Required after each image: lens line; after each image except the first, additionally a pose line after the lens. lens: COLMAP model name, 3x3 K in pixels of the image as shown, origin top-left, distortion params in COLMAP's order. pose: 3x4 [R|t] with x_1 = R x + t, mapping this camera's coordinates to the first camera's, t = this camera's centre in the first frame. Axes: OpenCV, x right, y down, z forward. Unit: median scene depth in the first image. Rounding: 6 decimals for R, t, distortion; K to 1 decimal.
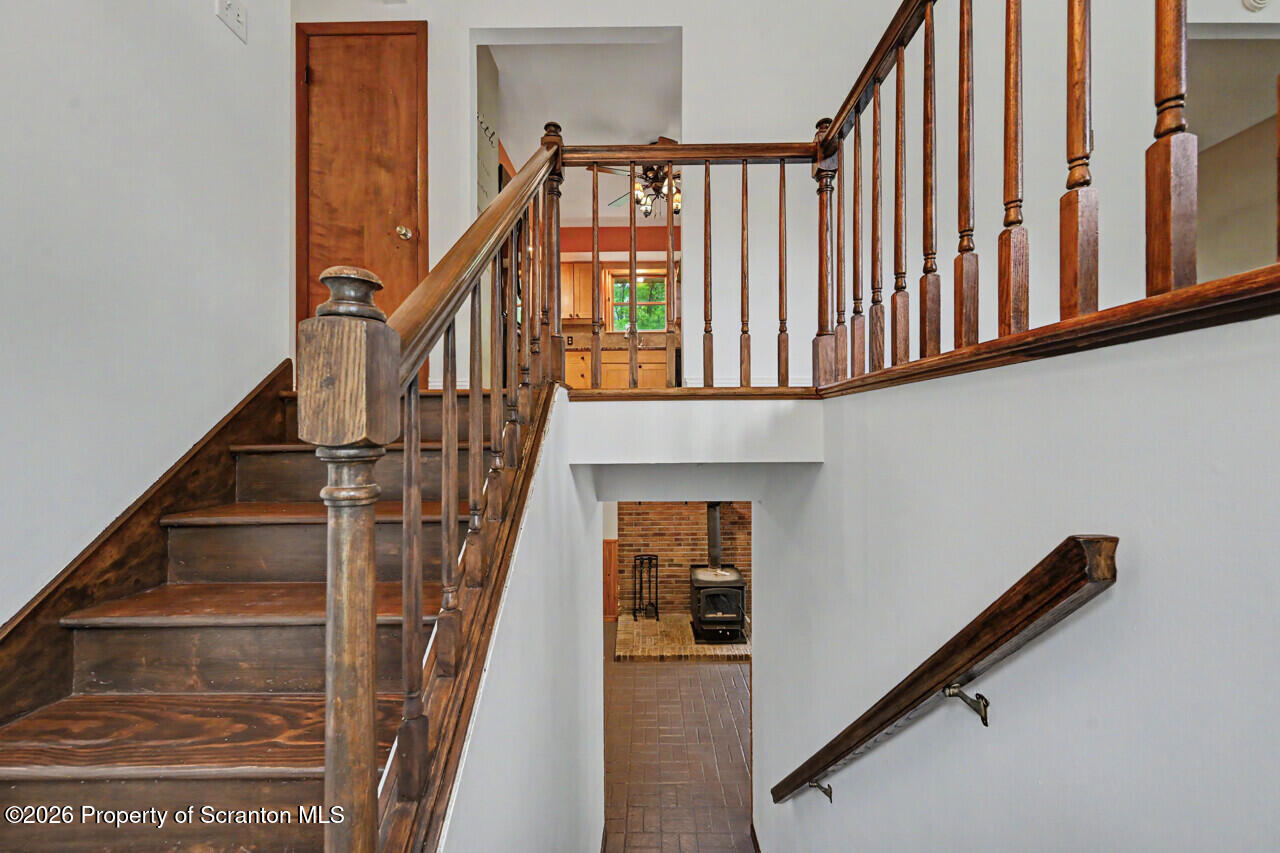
lens RADIAL K [[505.3, 0, 639.1], [0, 505.3, 425.9], [0, 0, 1]] dist [-0.000848, 0.000885]
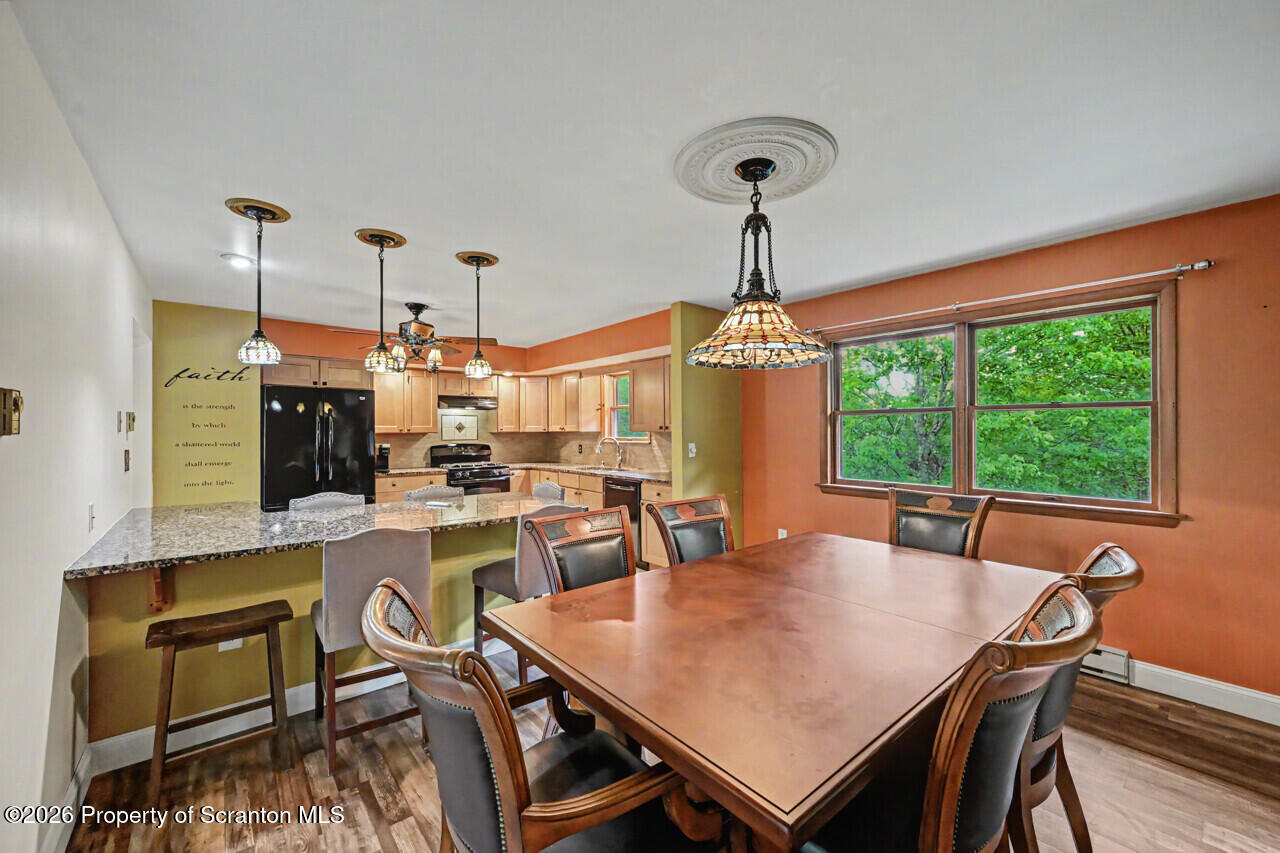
lens RADIAL K [[505.3, 0, 646.3], [0, 505.3, 427.3], [0, 0, 1]] dist [-0.000848, 0.000885]
pose [[0.661358, -0.003100, -0.750064, 0.860300], [0.006326, 0.999979, 0.001445, -0.270924], [0.750044, -0.005701, 0.661364, 0.587503]]
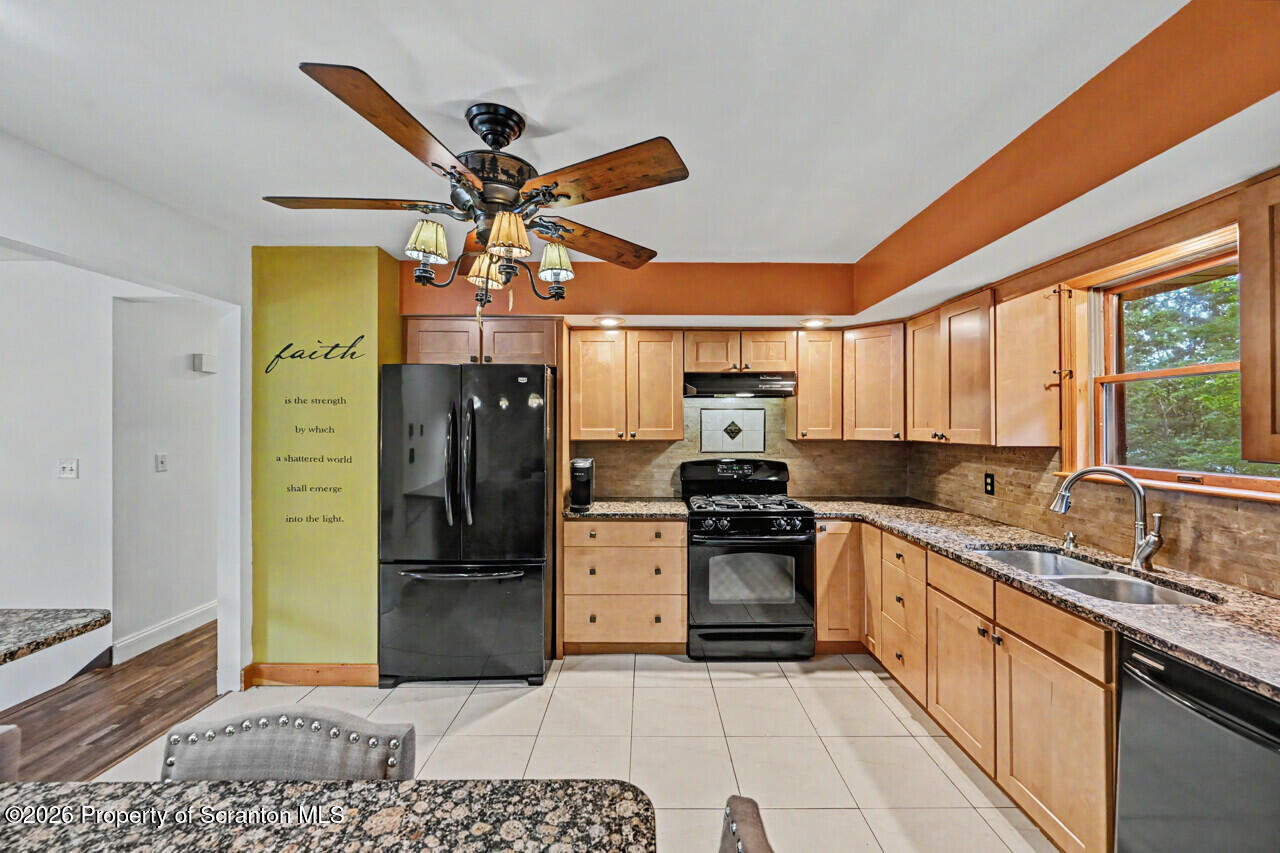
lens RADIAL K [[505.3, 0, 648.8], [0, 505.3, 422.1], [0, 0, 1]] dist [-0.000848, 0.000885]
pose [[0.025752, -0.000773, -0.999668, 0.332566], [0.006310, 0.999980, -0.000611, -0.282440], [0.999648, -0.006292, 0.025757, 0.923235]]
